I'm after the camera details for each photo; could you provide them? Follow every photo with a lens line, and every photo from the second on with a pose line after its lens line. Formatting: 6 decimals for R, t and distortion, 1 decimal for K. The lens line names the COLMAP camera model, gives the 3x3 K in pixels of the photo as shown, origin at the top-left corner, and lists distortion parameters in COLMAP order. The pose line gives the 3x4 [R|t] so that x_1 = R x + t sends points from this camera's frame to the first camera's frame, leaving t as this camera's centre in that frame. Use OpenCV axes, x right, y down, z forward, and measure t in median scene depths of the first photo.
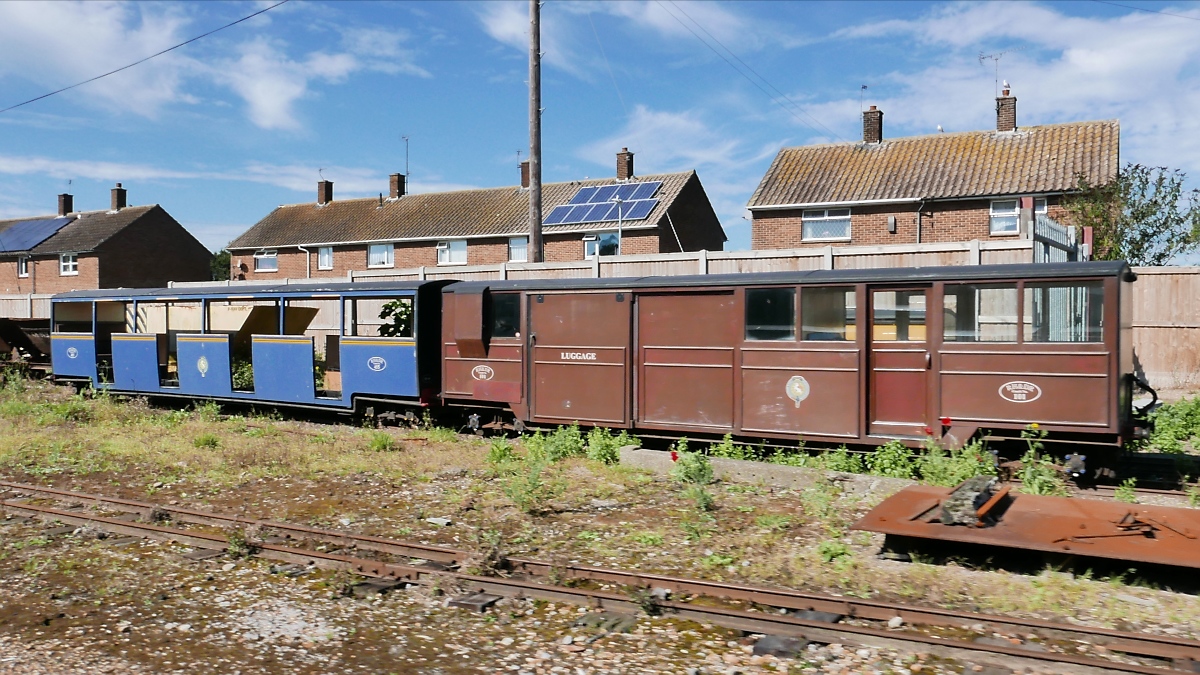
lens RADIAL K [[1057.0, 0, 600.0], [0, 1057.0, 337.5], [0, 0, 1]] dist [0.004863, 0.018206]
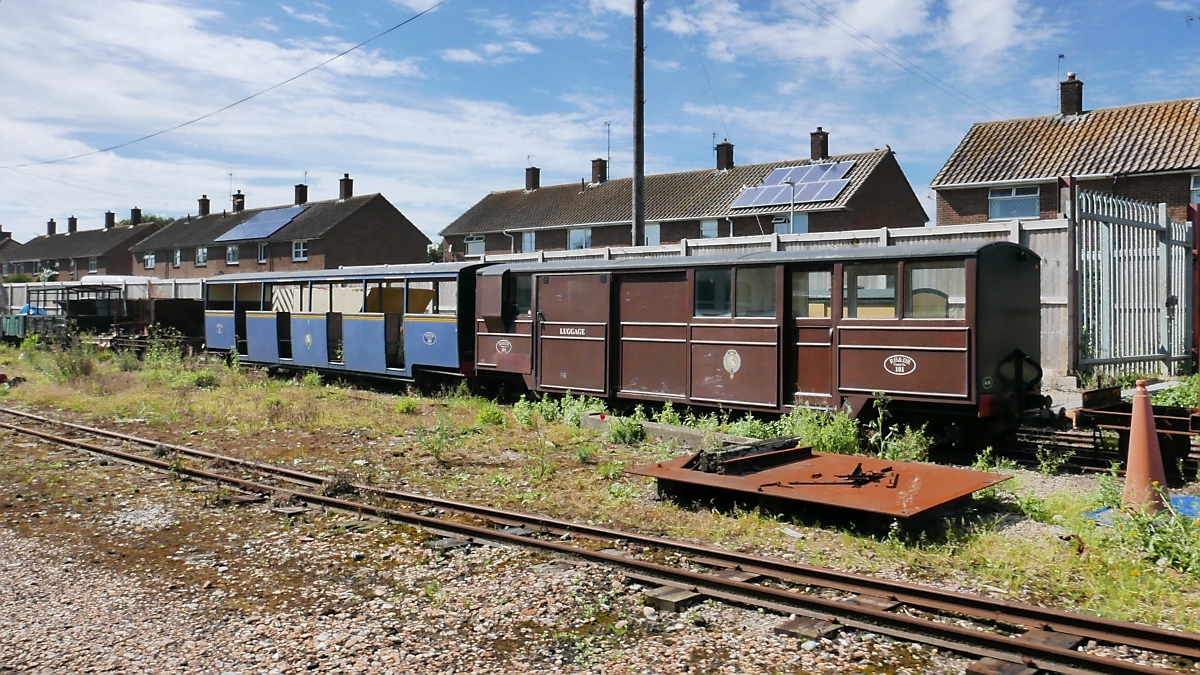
lens RADIAL K [[1057.0, 0, 600.0], [0, 1057.0, 337.5], [0, 0, 1]] dist [0.004863, 0.018206]
pose [[0.981610, 0.008346, -0.190717, 0.124116], [-0.005274, 0.999848, 0.016607, 0.003049], [0.190826, -0.015295, 0.981505, -0.044233]]
